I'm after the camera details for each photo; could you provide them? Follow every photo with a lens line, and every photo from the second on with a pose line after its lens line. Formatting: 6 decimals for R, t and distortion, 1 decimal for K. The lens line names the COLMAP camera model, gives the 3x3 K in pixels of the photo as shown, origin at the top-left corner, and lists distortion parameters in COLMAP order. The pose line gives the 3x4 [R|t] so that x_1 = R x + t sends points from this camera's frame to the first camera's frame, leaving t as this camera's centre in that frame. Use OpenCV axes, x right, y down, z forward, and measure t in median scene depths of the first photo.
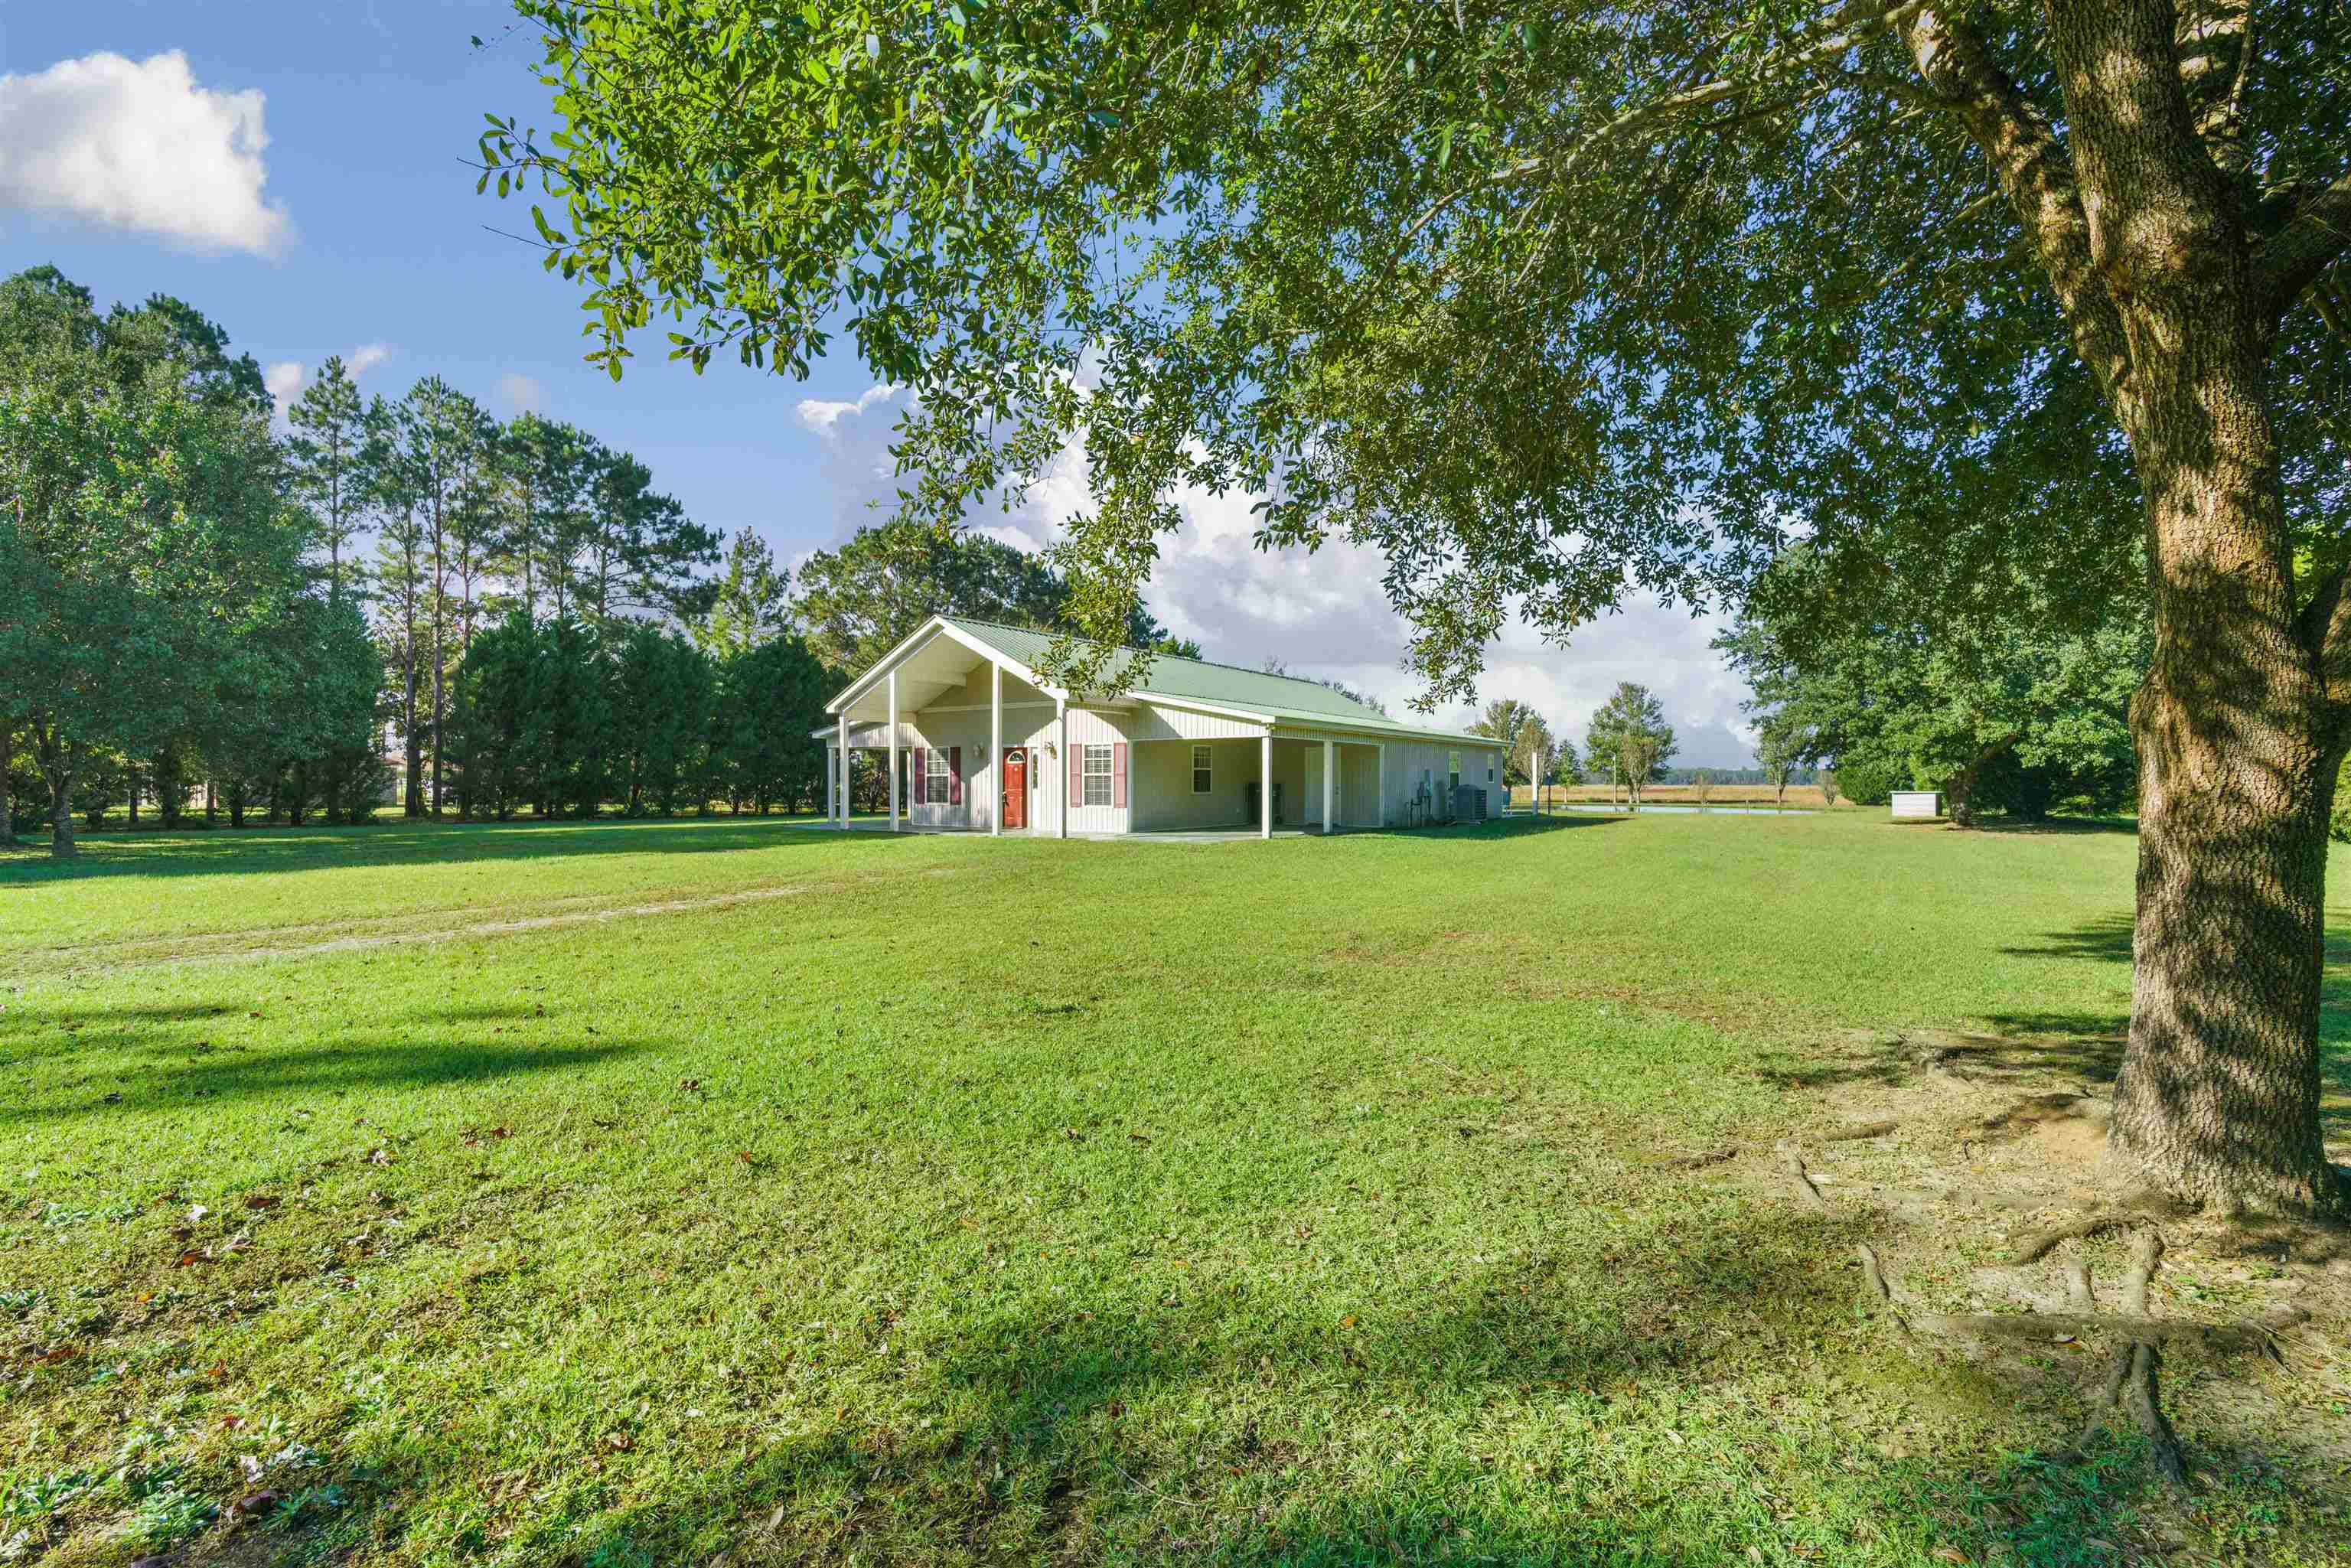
lens RADIAL K [[1017.7, 0, 1184.9], [0, 1017.7, 789.8], [0, 0, 1]] dist [0.002099, 0.000485]
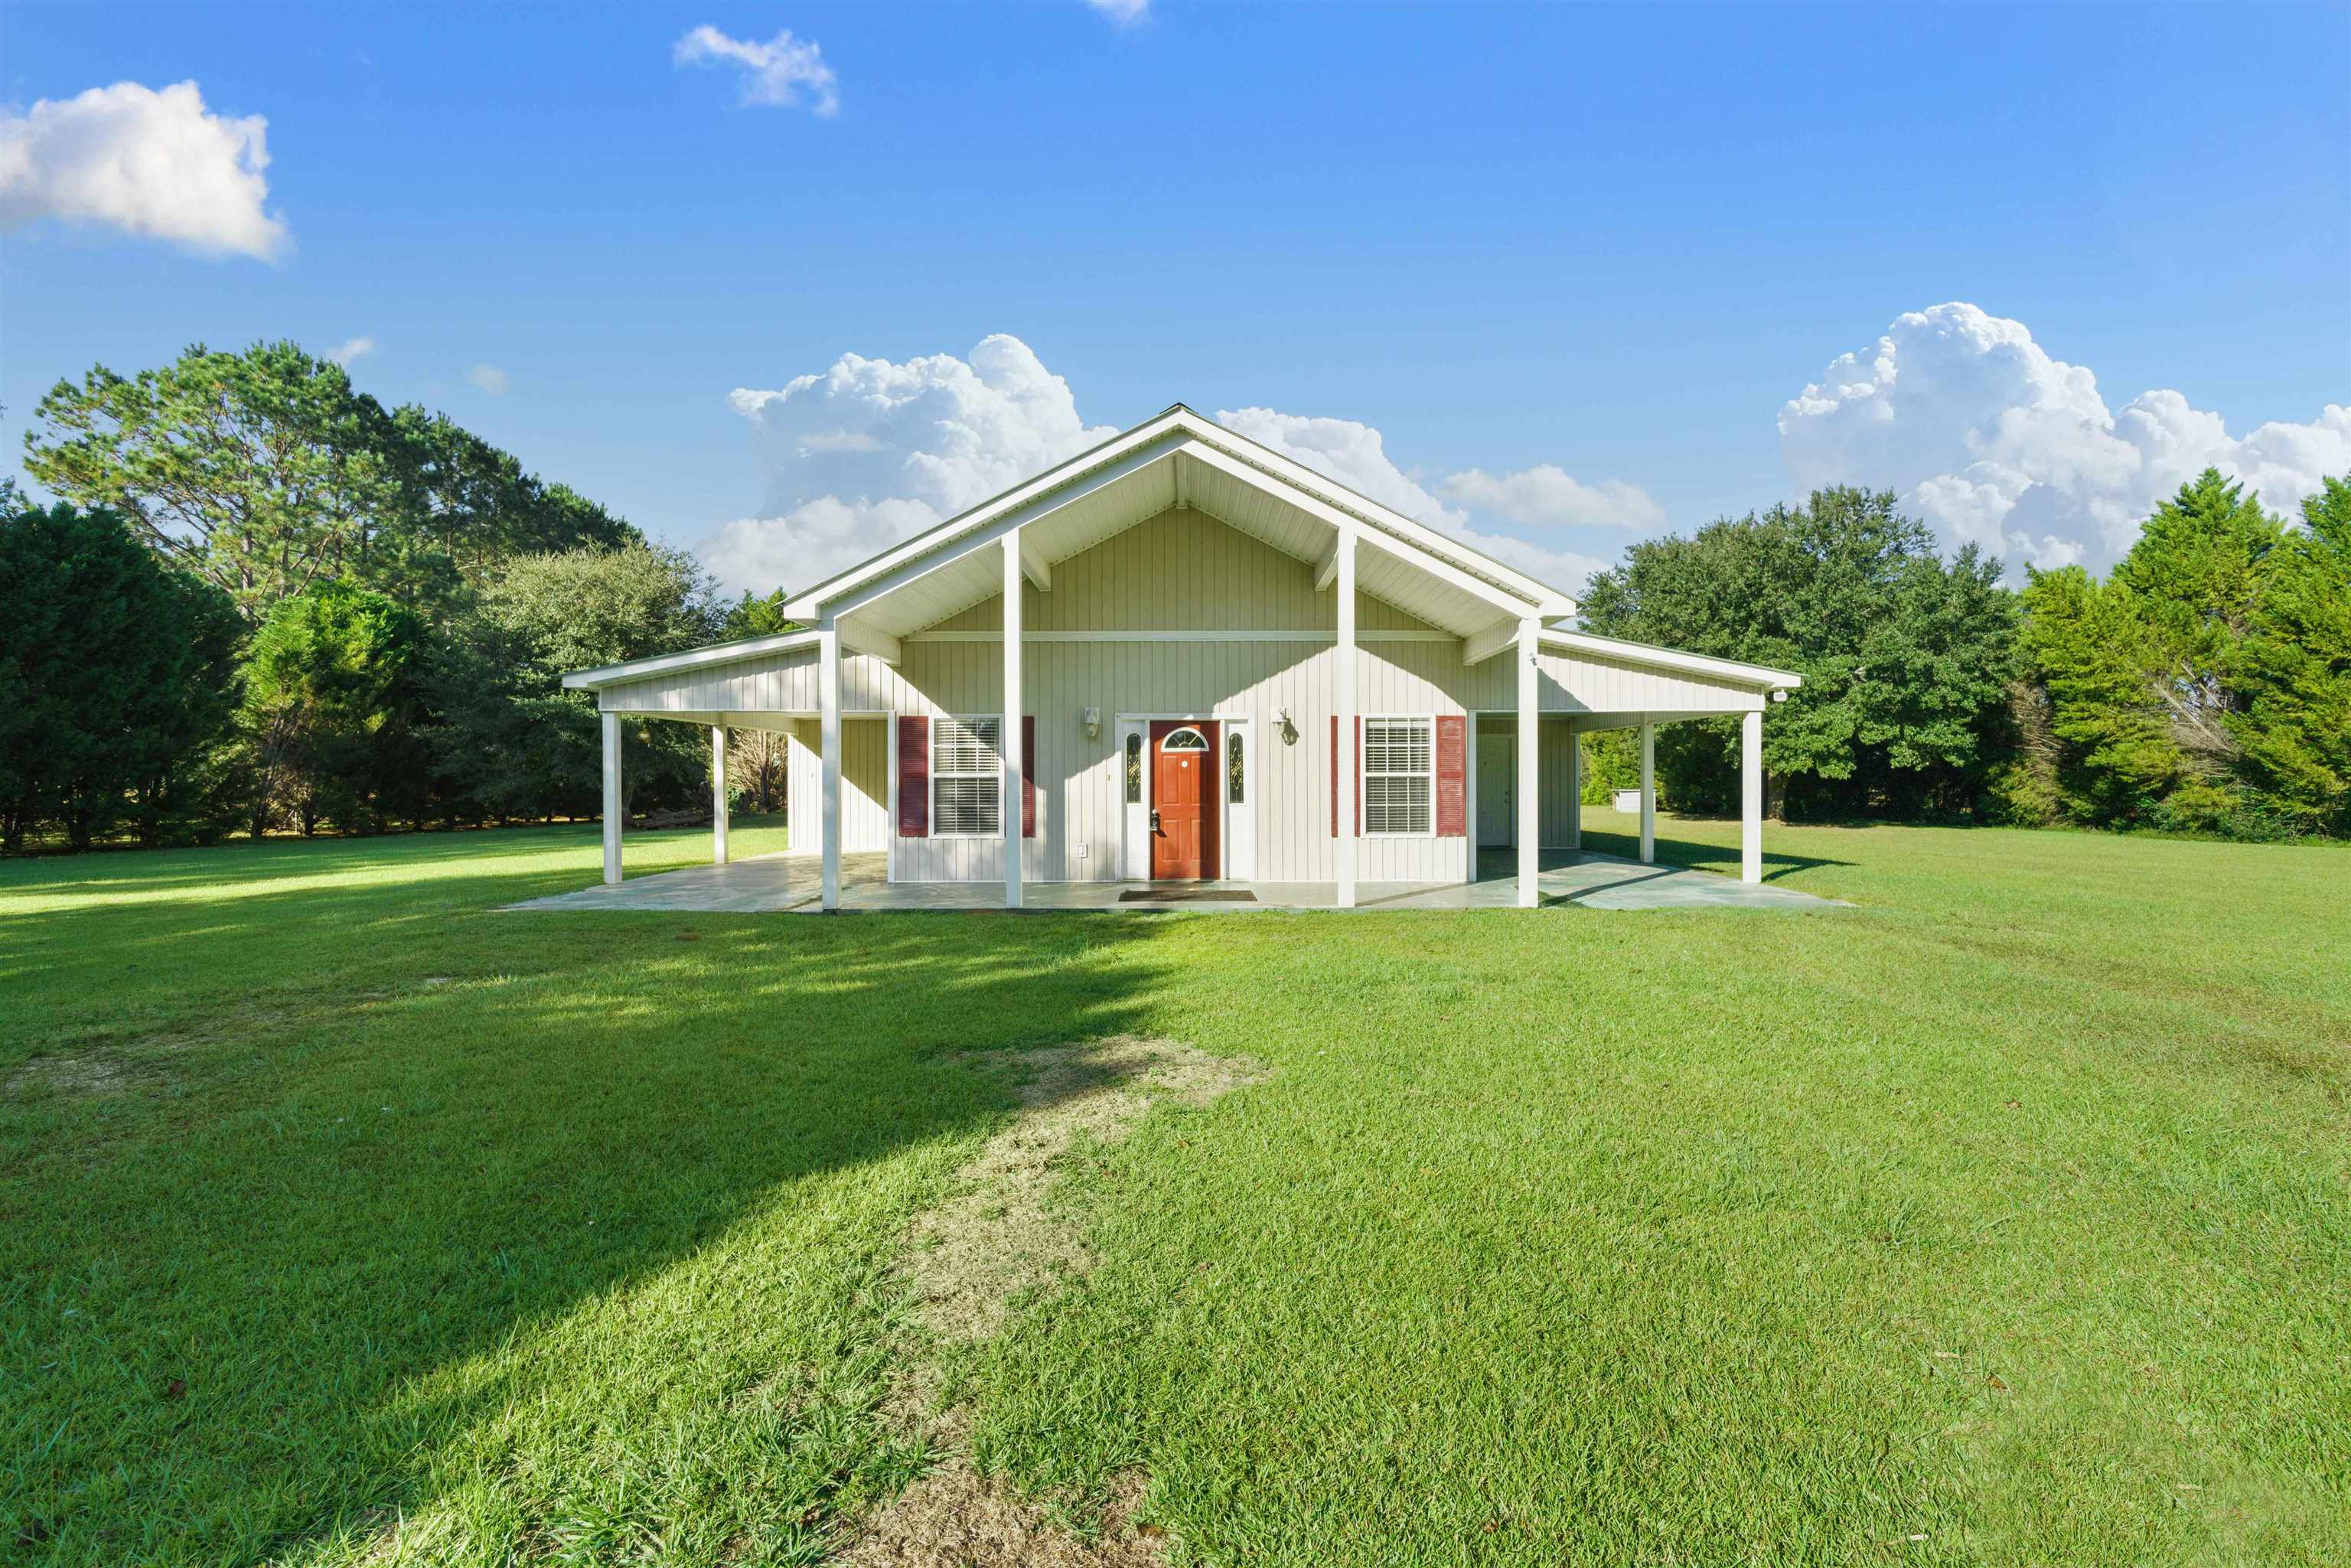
lens RADIAL K [[1017.7, 0, 1166.2], [0, 1017.7, 775.7], [0, 0, 1]] dist [0.002099, 0.000485]
pose [[0.850342, 0.000701, 0.526231, -0.416880], [0.002067, 0.999987, -0.004672, -0.011609], [-0.526227, 0.005060, 0.850329, 0.563632]]
